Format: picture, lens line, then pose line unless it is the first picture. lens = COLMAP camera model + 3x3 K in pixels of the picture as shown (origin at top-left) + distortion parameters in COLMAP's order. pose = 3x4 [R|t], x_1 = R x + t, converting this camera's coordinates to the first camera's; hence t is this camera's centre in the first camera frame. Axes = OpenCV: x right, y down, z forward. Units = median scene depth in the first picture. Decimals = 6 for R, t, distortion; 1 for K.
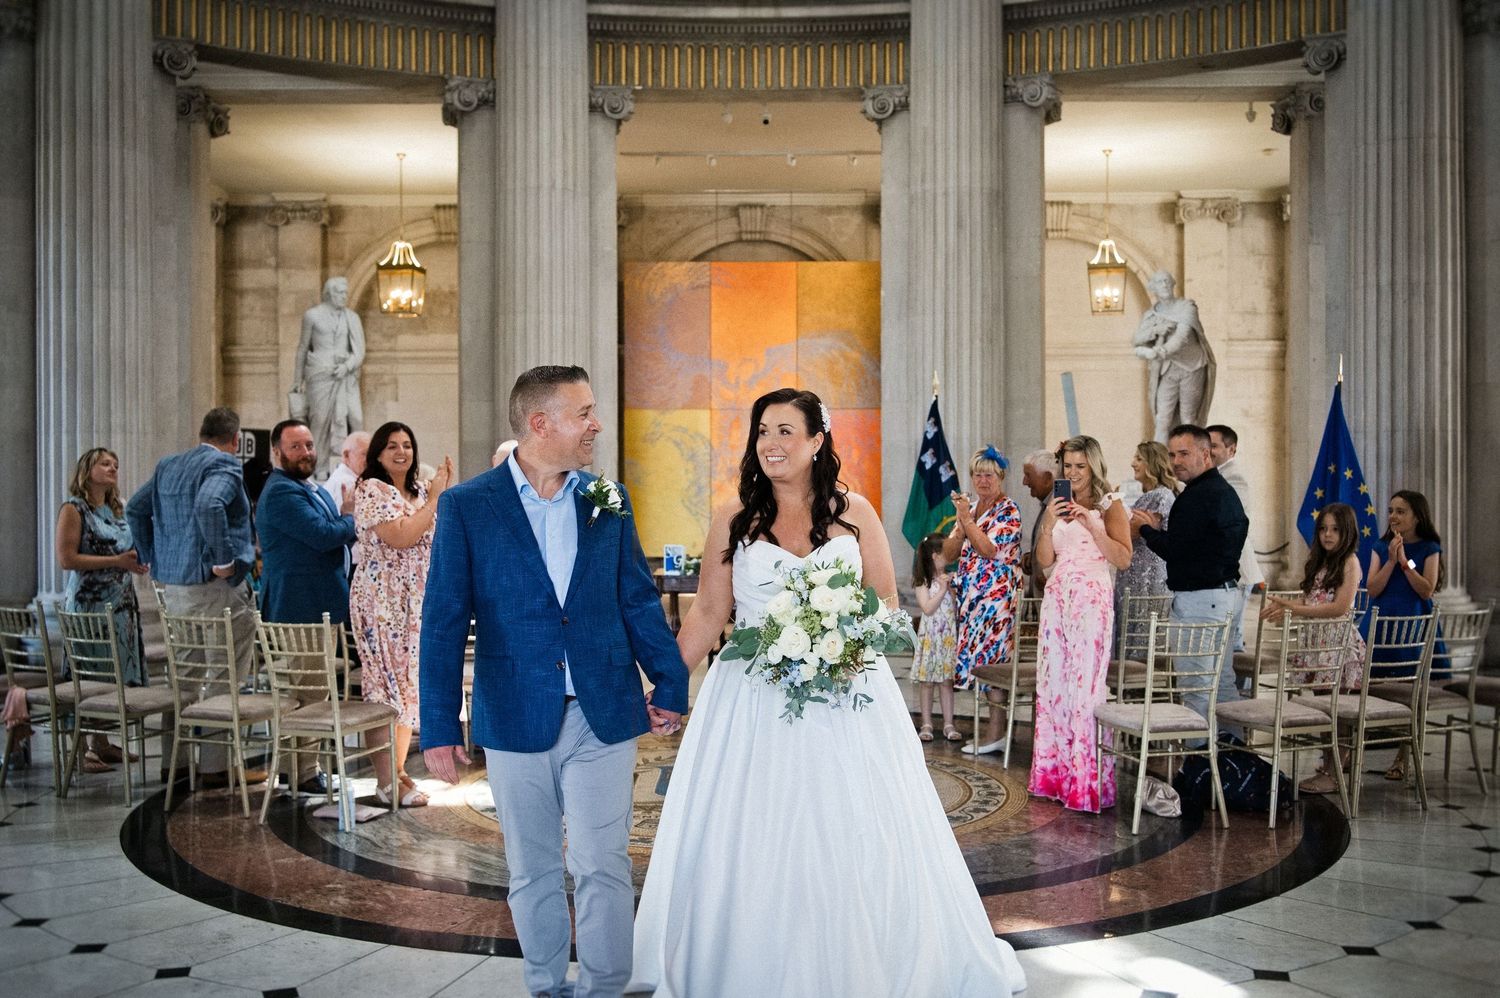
lens RADIAL K [[1497.6, 0, 762.7], [0, 1497.6, 491.4], [0, 0, 1]] dist [0.014616, 0.000000]
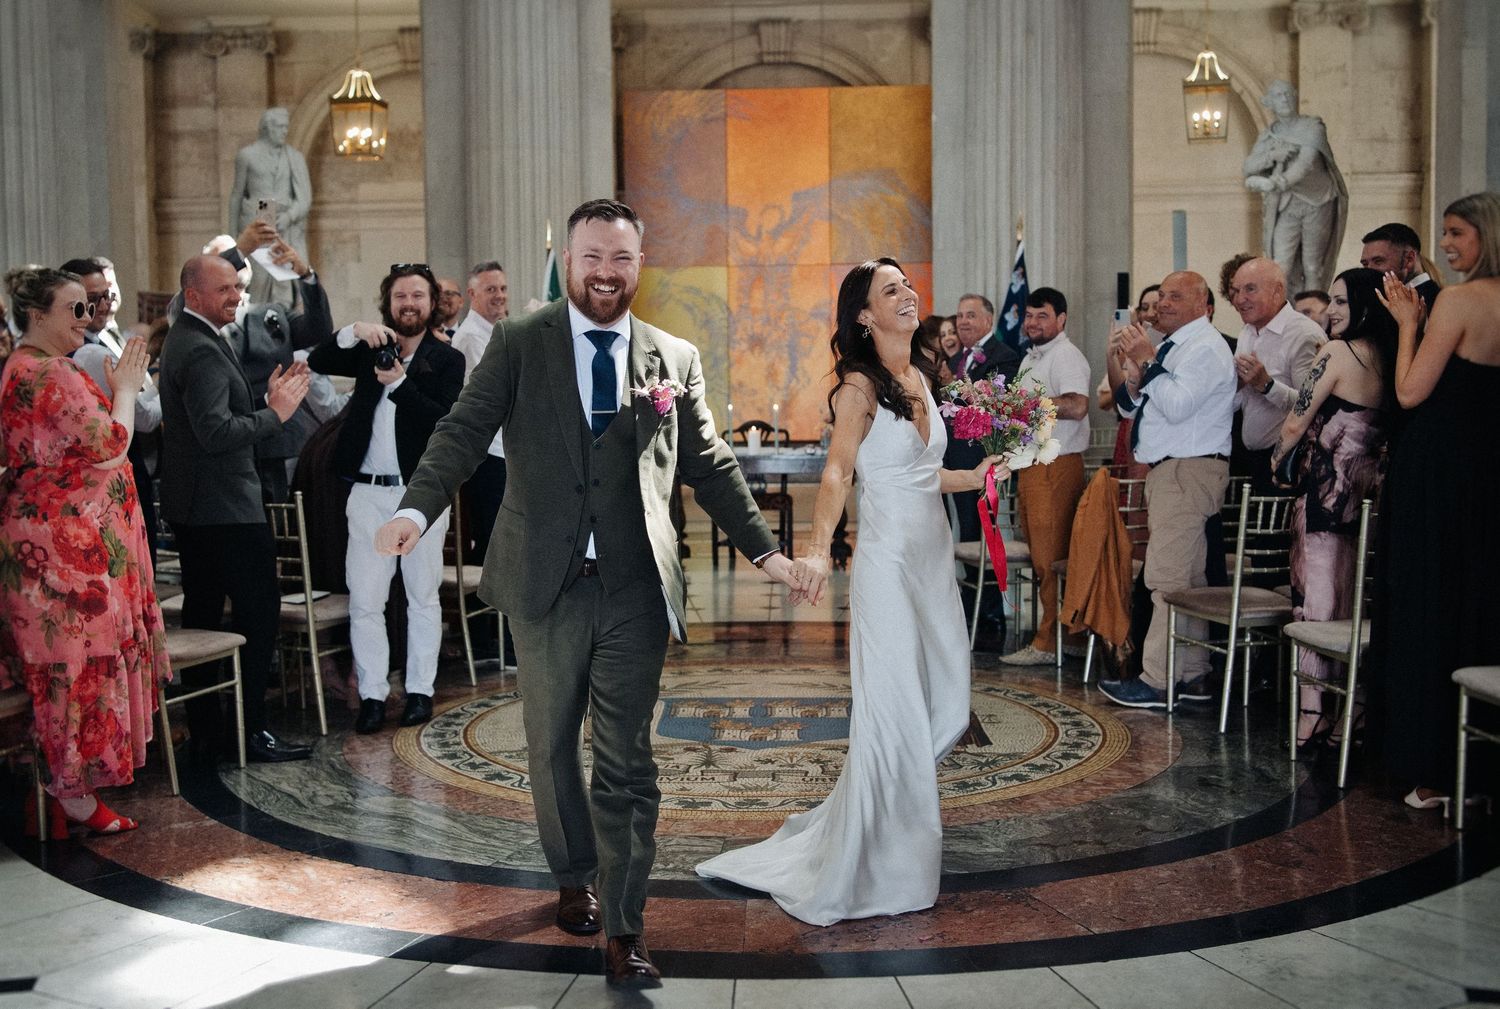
lens RADIAL K [[1504.1, 0, 743.4], [0, 1504.1, 498.6], [0, 0, 1]] dist [0.010183, 0.000000]
pose [[0.999393, -0.007981, -0.033903, 0.001597], [0.010485, 0.997178, 0.074344, 0.012461], [0.033214, -0.074655, 0.996656, 0.146909]]
